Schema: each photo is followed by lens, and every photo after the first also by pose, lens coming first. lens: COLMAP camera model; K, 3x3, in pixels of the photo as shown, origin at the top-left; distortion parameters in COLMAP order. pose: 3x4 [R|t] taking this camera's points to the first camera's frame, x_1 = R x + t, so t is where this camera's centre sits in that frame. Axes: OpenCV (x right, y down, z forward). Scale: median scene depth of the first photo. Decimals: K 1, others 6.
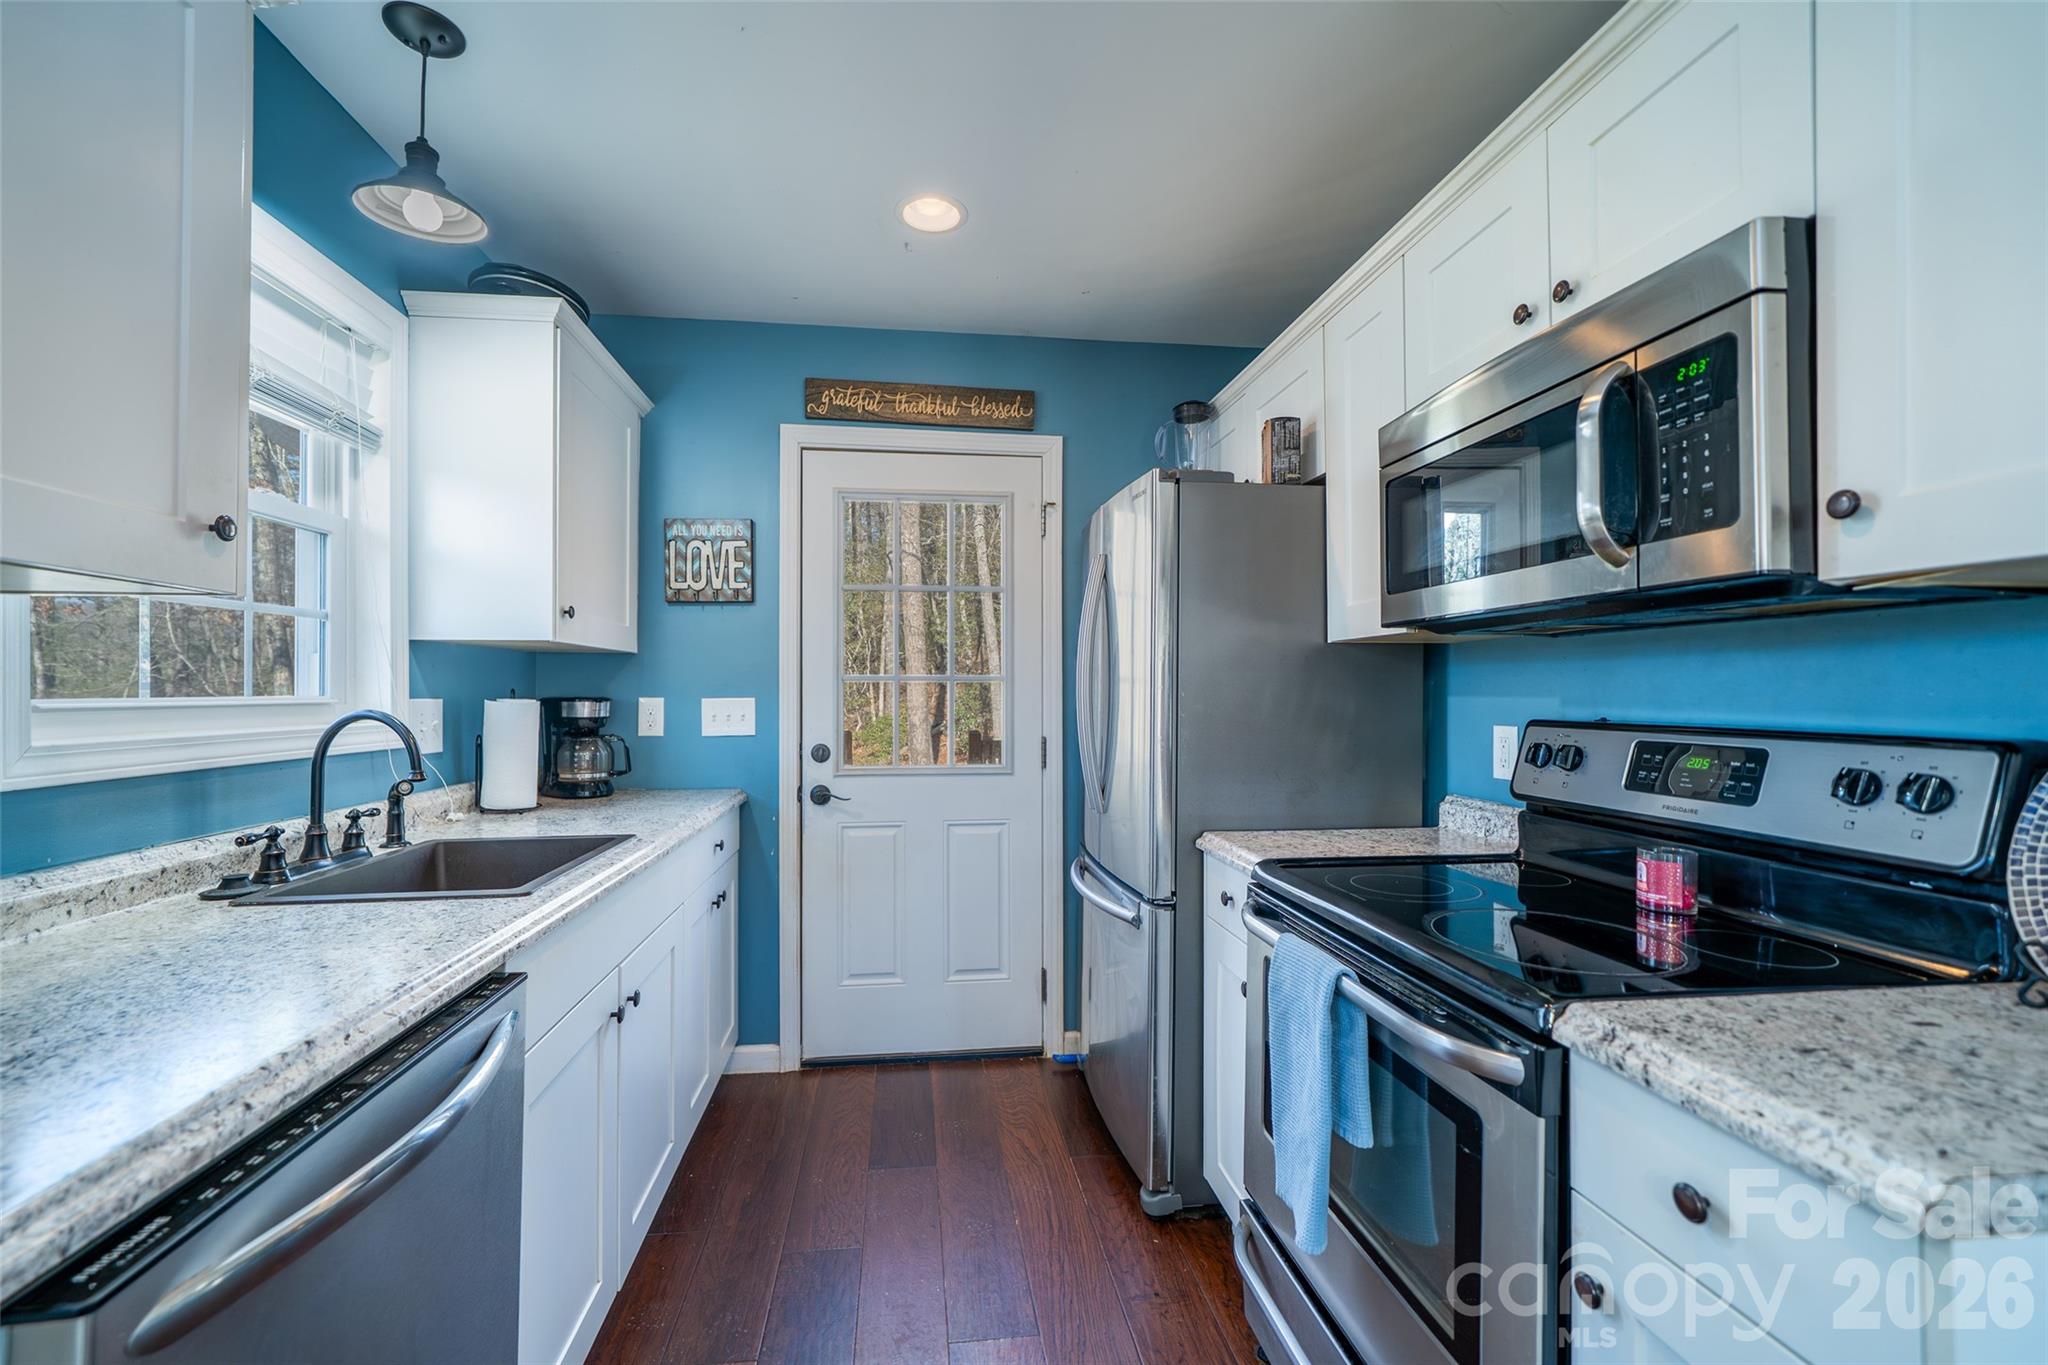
lens RADIAL K [[839.3, 0, 990.7], [0, 839.3, 684.2], [0, 0, 1]] dist [-0.000614, 0.000071]
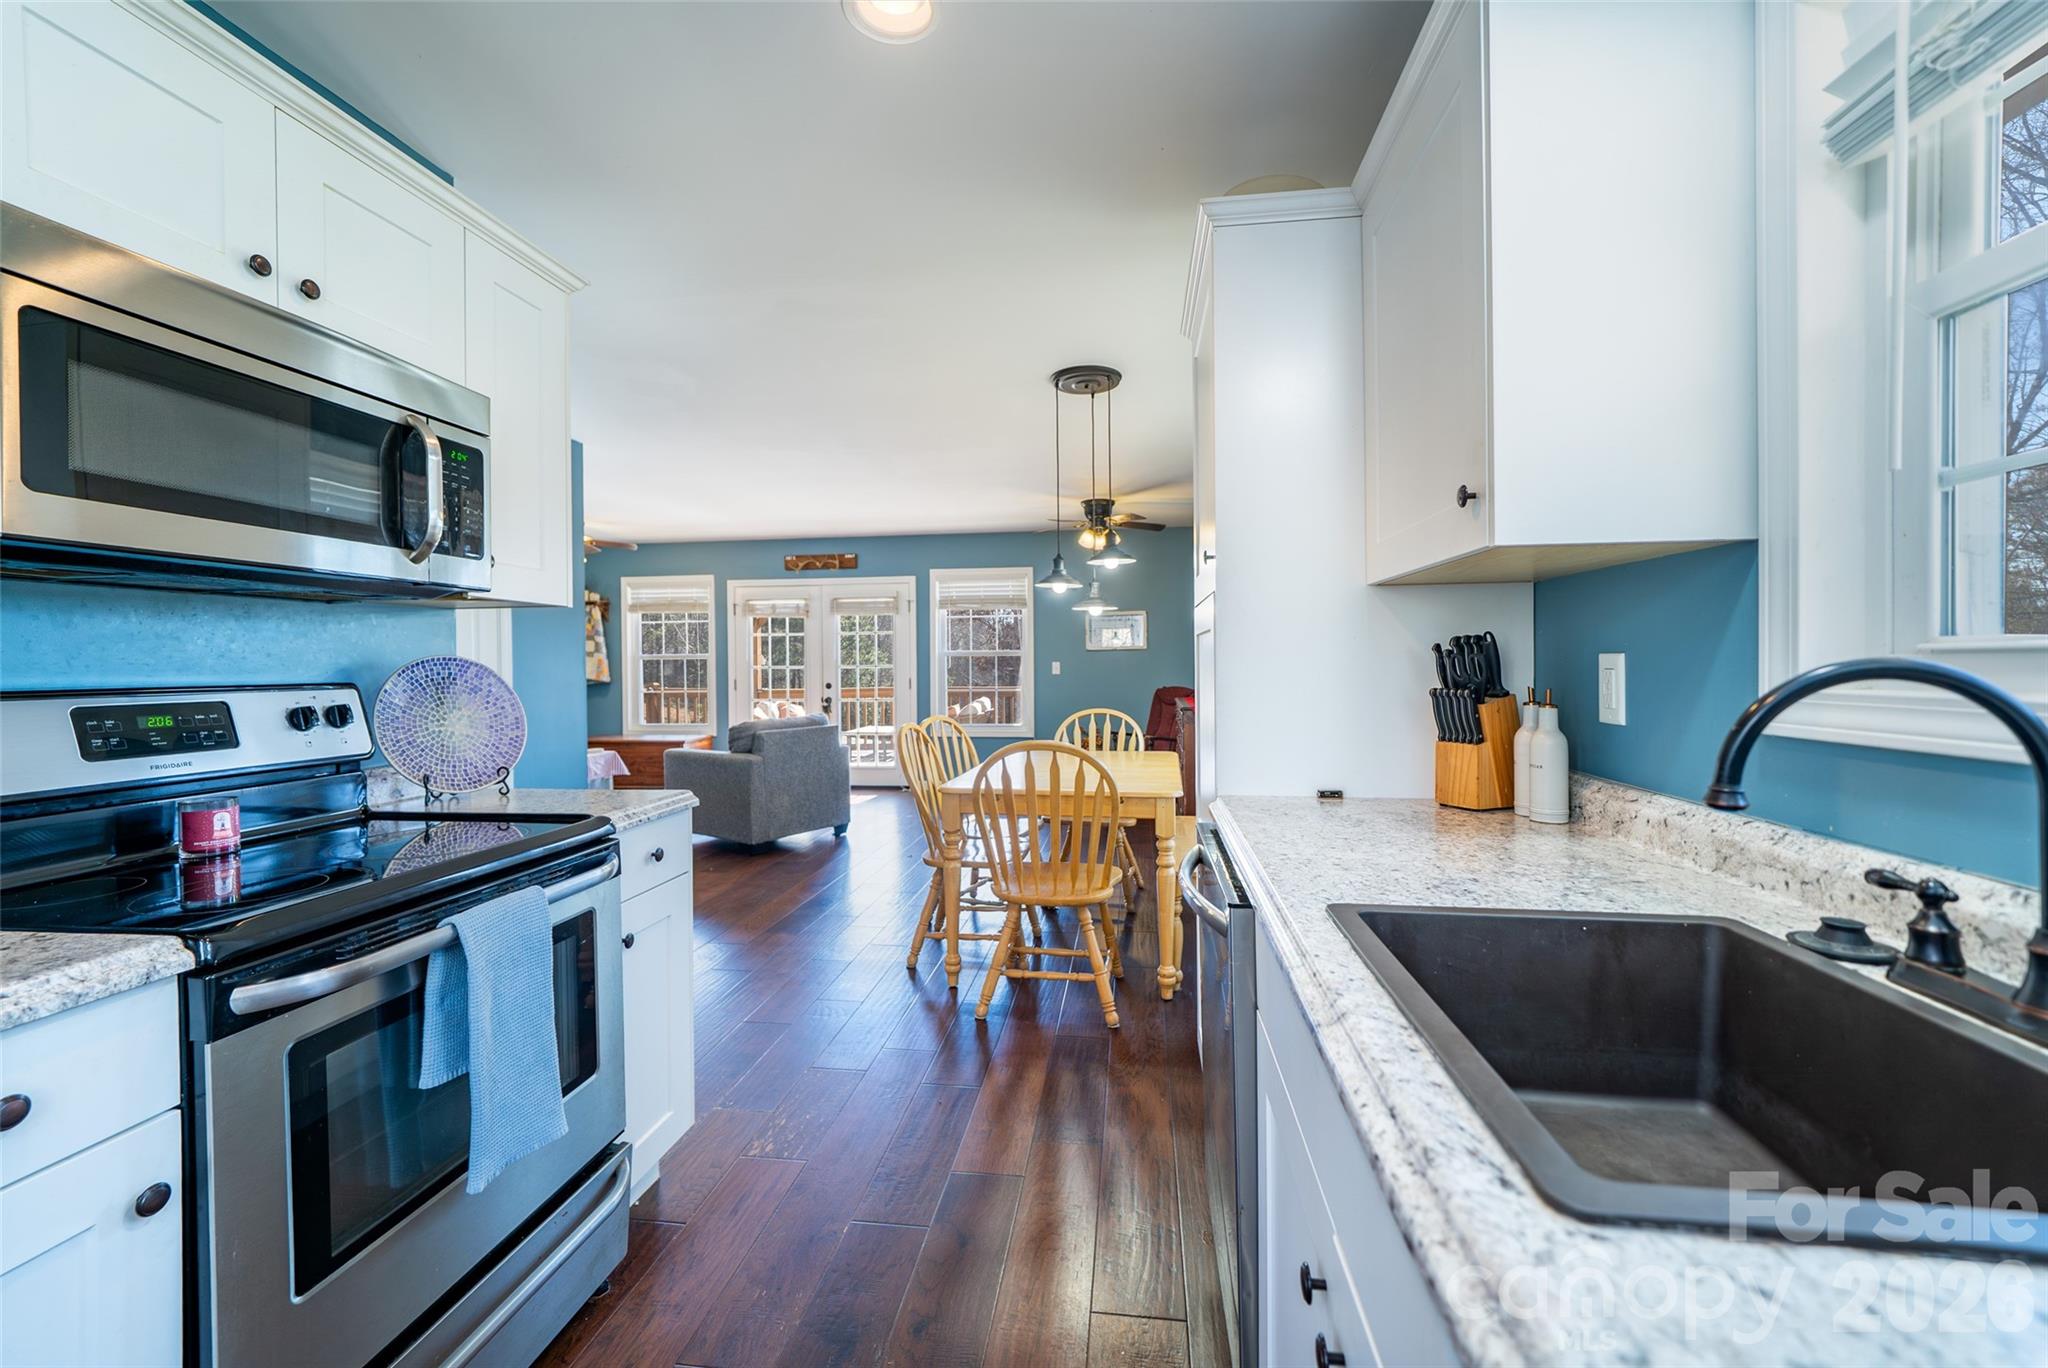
lens RADIAL K [[851.6, 0, 1024.0], [0, 851.6, 684.0], [0, 0, 1]] dist [0.023202, 0.000092]
pose [[-0.972023, 0.003828, 0.234854, -0.522123], [0.007223, 0.999881, 0.013599, 0.044729], [-0.234774, 0.014915, -0.971936, 1.990673]]
